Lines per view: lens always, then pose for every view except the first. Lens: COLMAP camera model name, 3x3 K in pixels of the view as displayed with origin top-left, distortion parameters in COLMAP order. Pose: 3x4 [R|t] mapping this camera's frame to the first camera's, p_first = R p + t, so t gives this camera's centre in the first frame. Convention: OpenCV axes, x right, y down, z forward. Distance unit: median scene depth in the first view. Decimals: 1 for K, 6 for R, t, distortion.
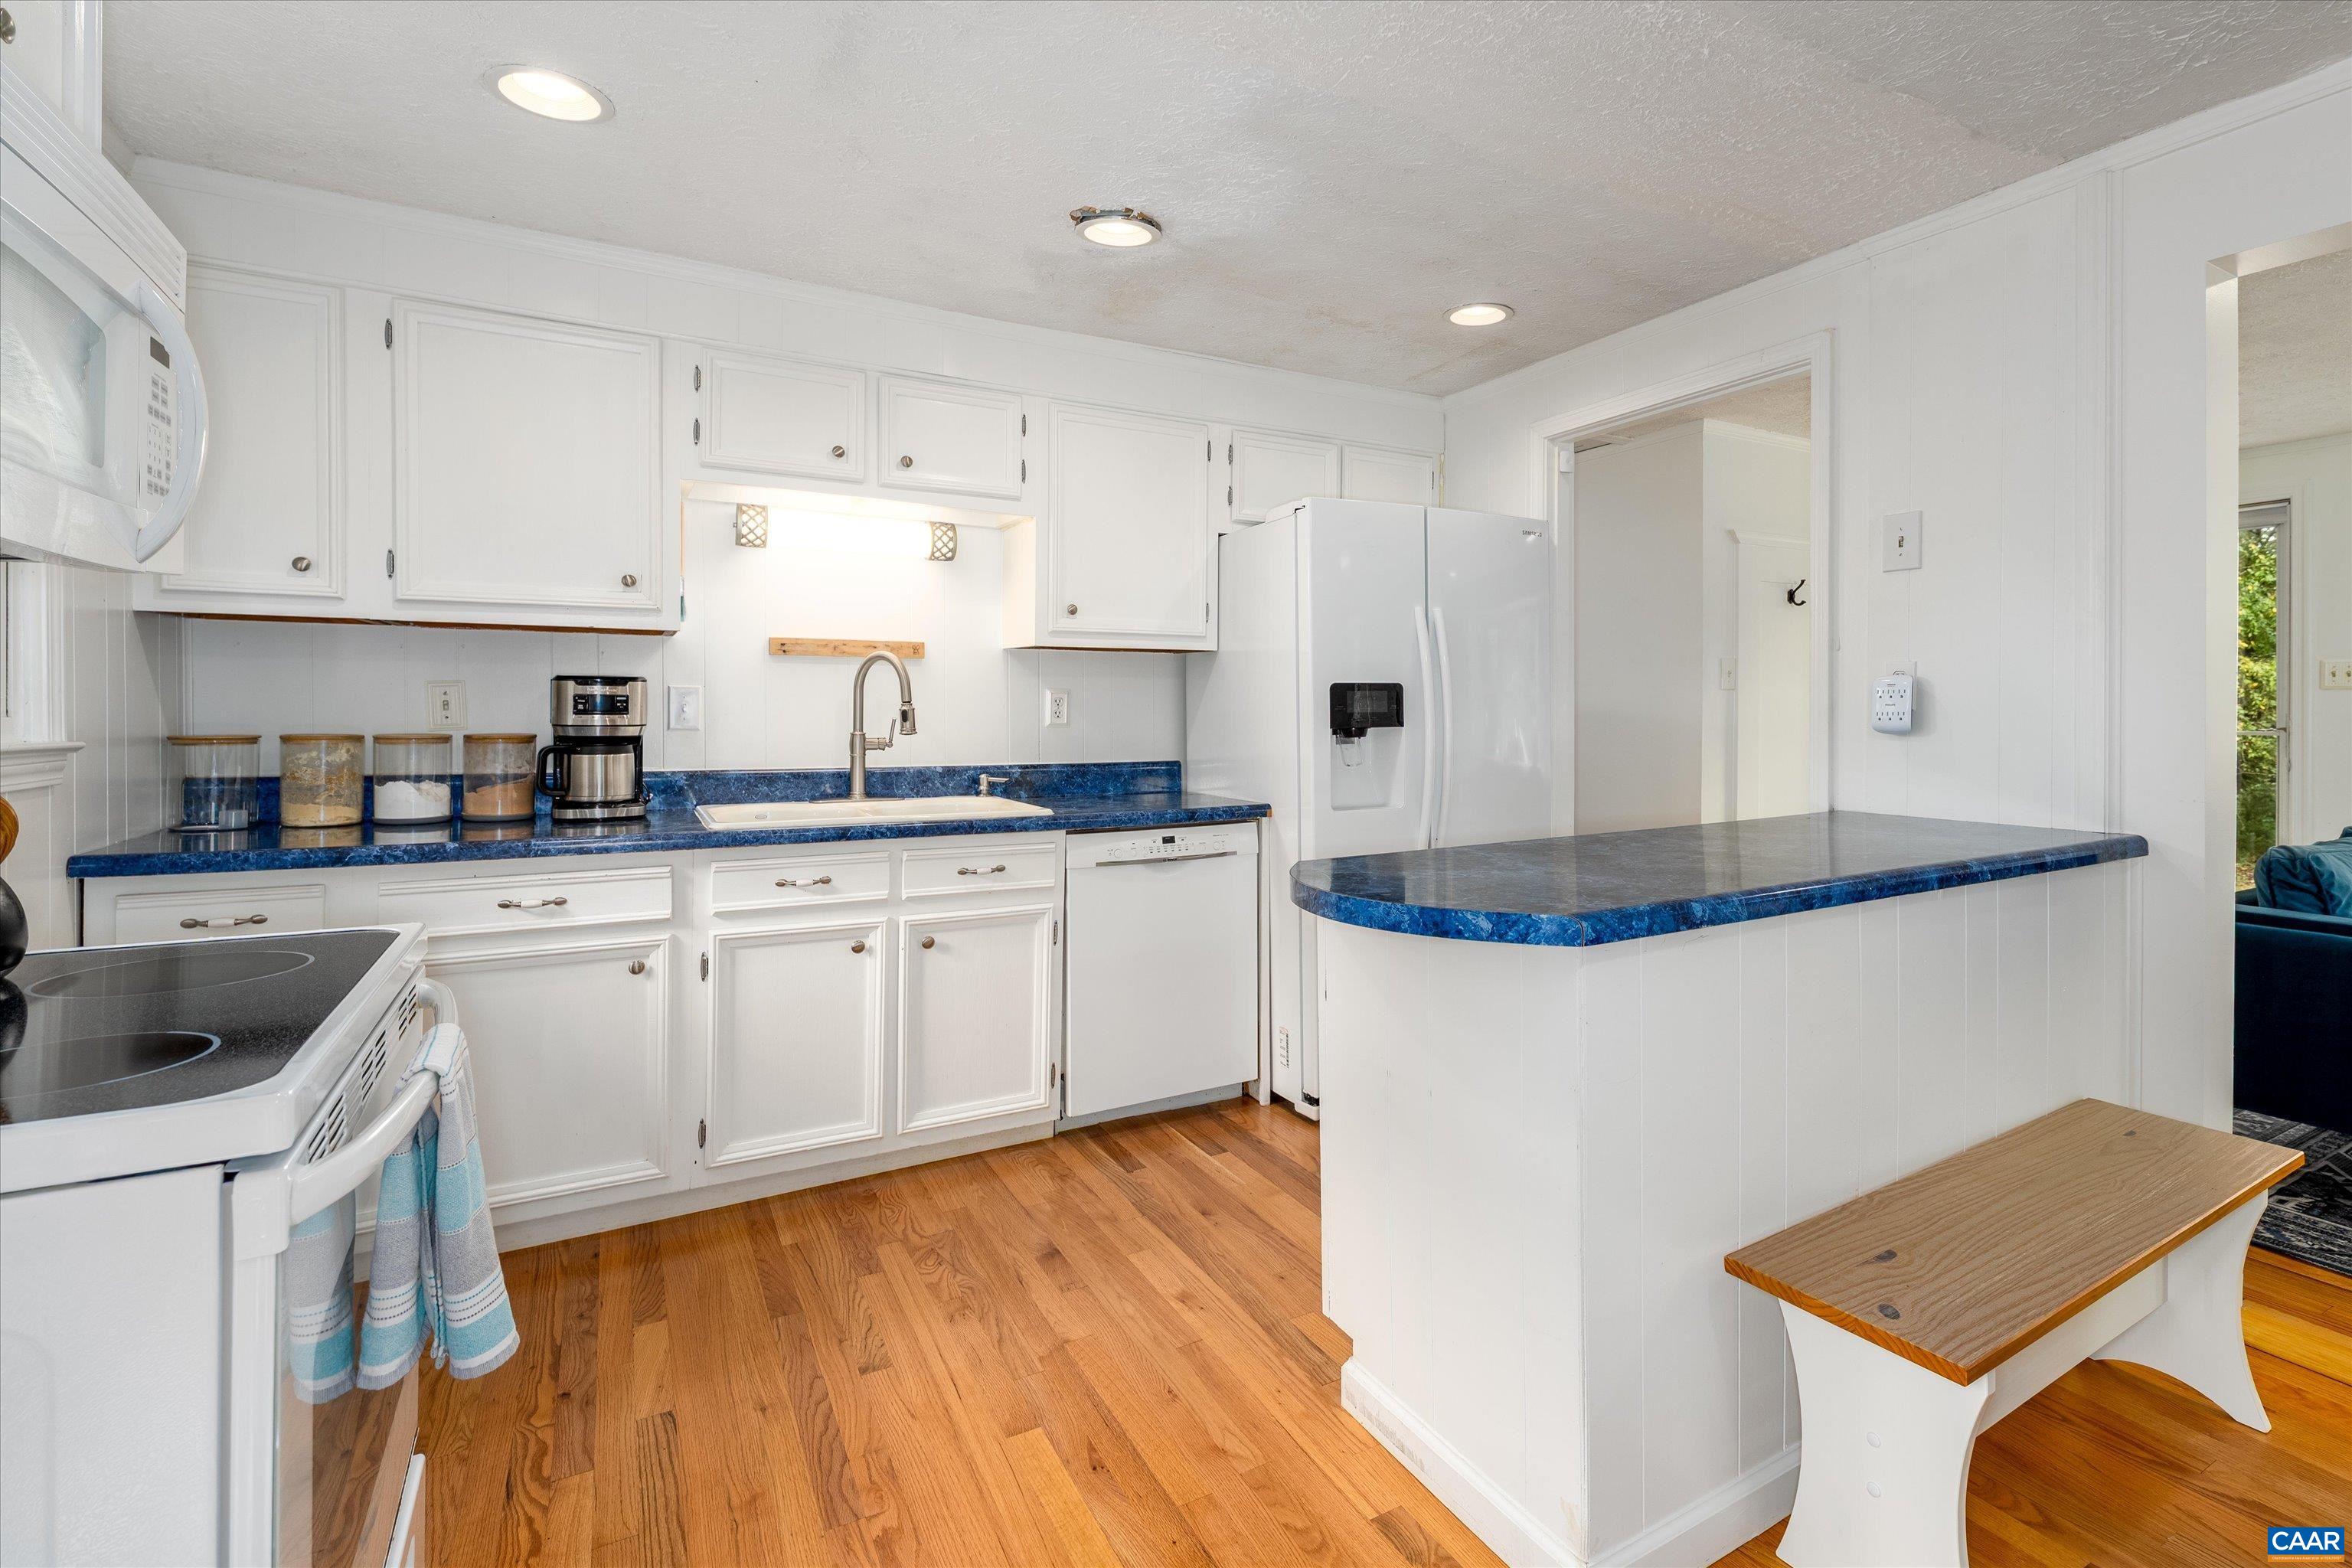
lens RADIAL K [[1064.6, 0, 1254.3], [0, 1064.6, 700.6], [0, 0, 1]] dist [-0.000867, 0.000183]
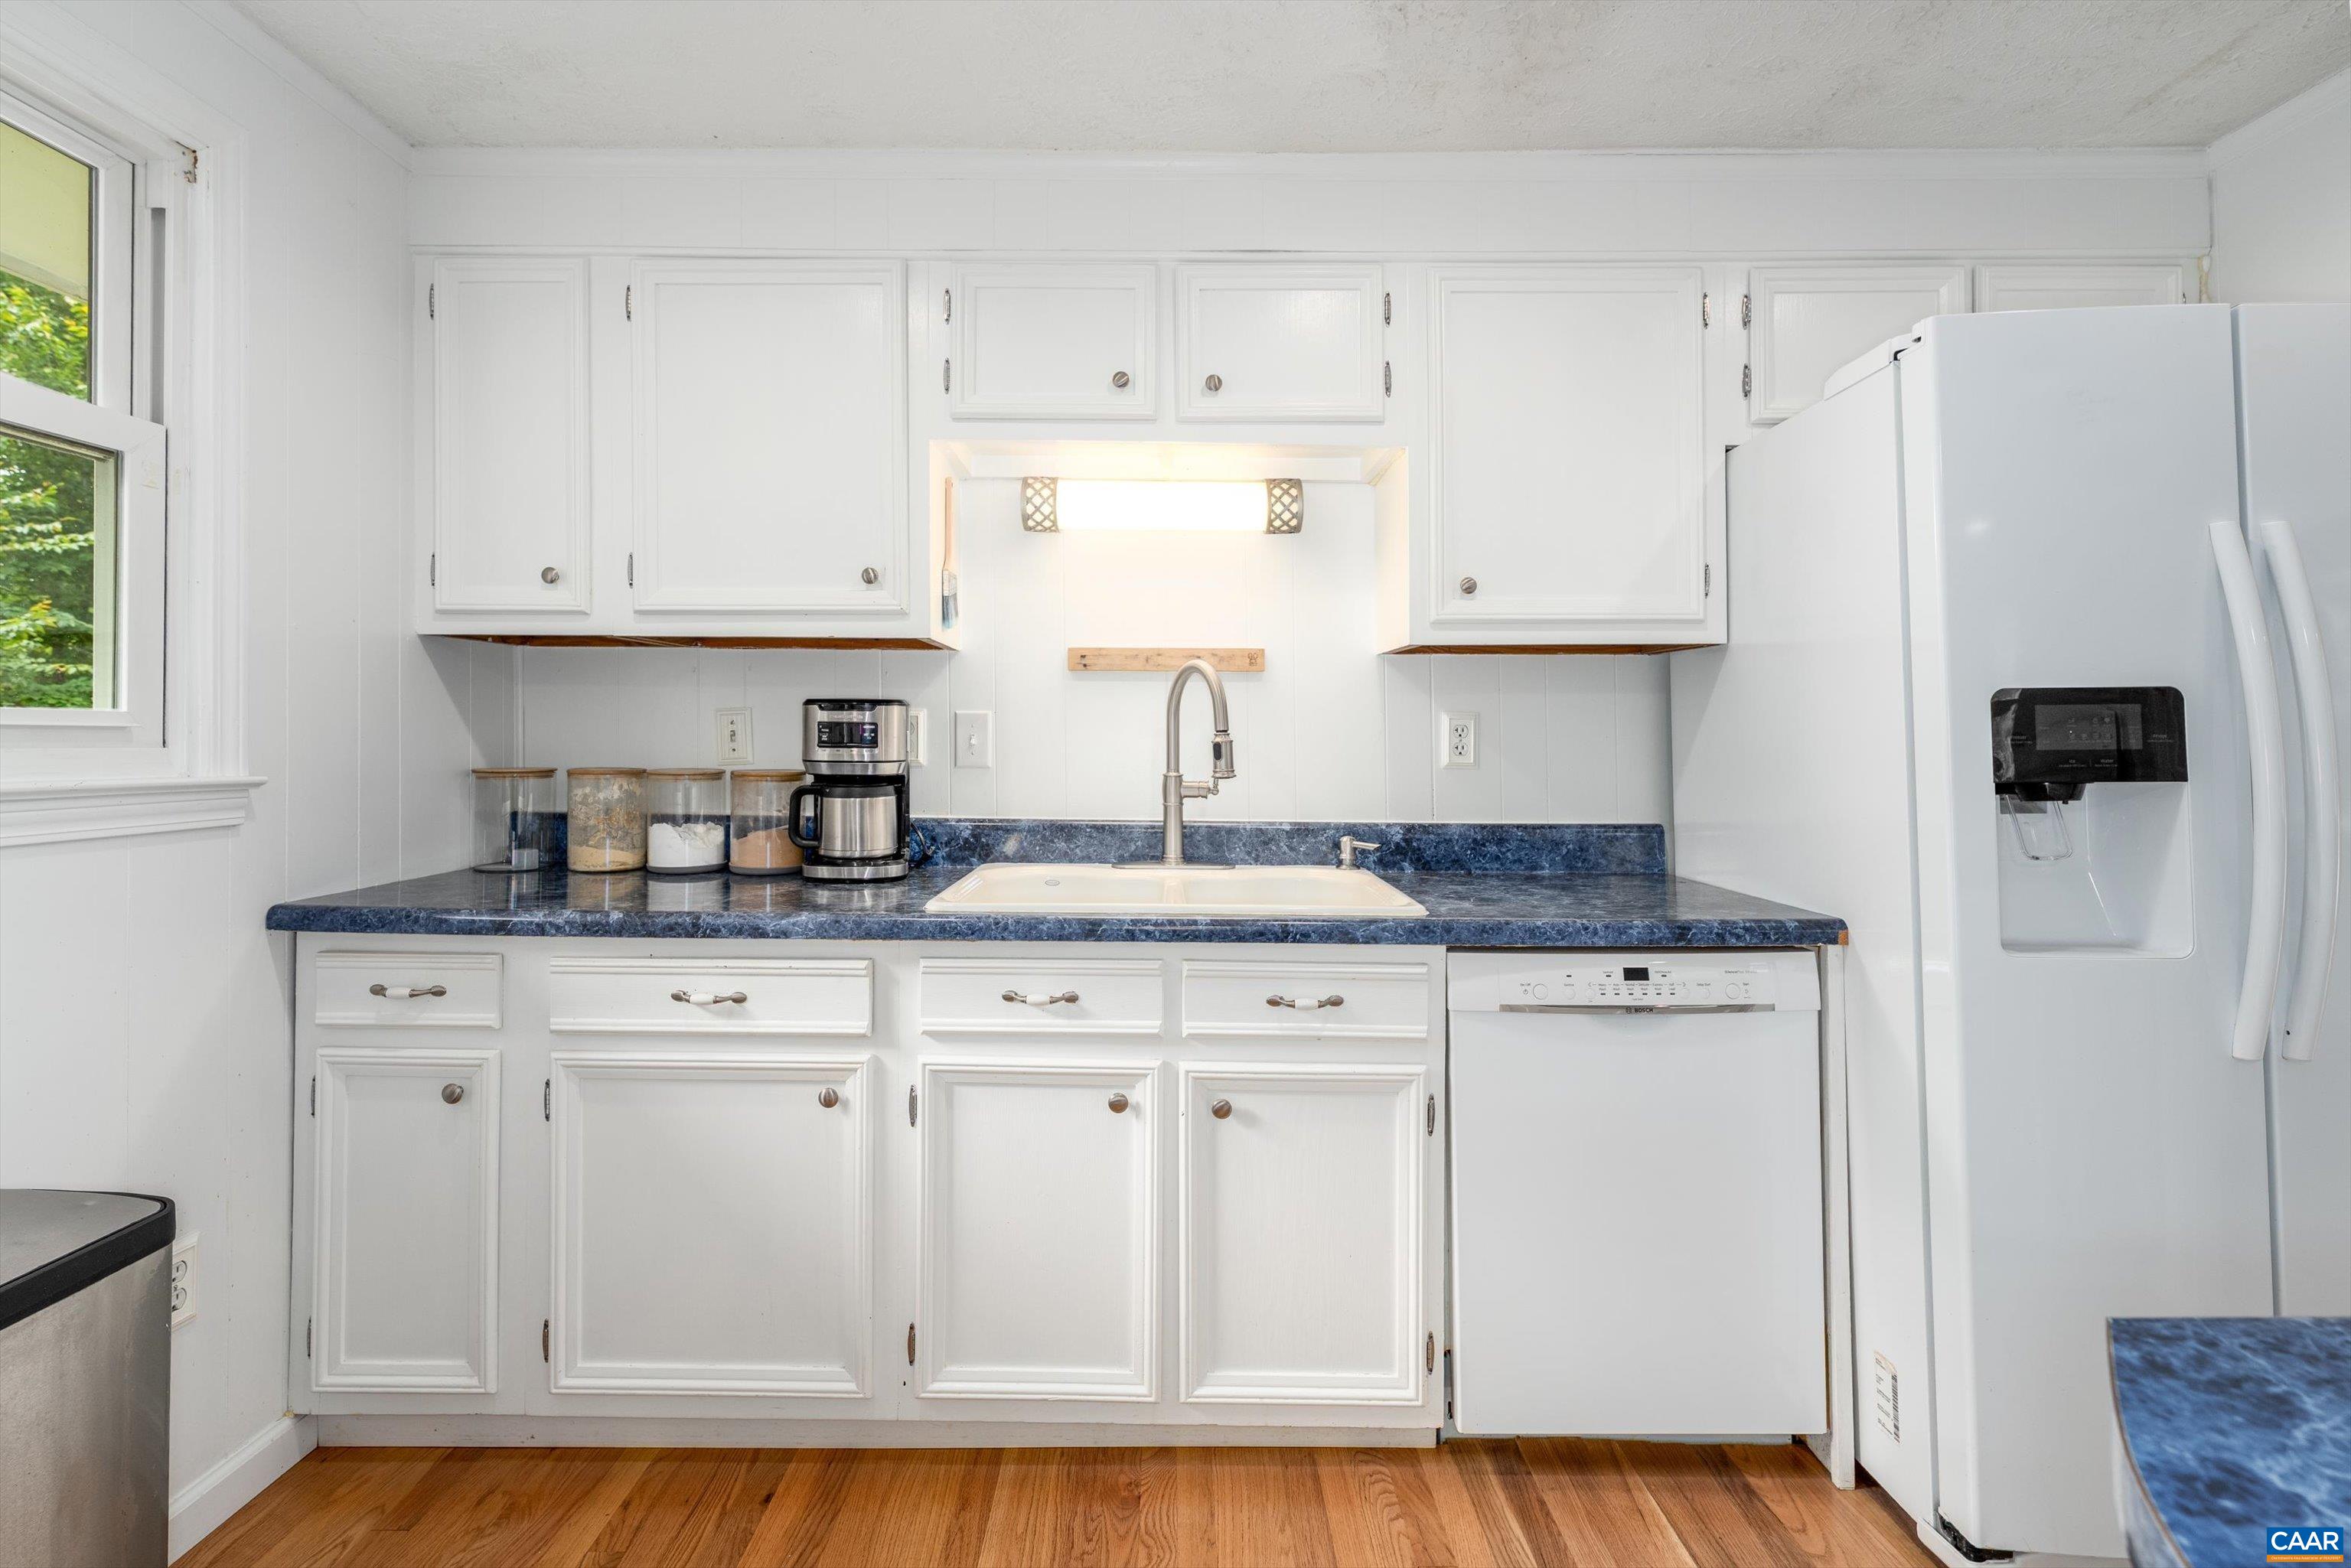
lens RADIAL K [[1064.1, 0, 1156.7], [0, 1064.1, 705.2], [0, 0, 1]] dist [-0.000867, 0.000183]
pose [[0.867685, -0.015636, -0.496869, -0.018992], [0.001557, 0.999586, -0.028737, 0.004335], [0.497112, 0.024161, 0.867350, 0.390119]]
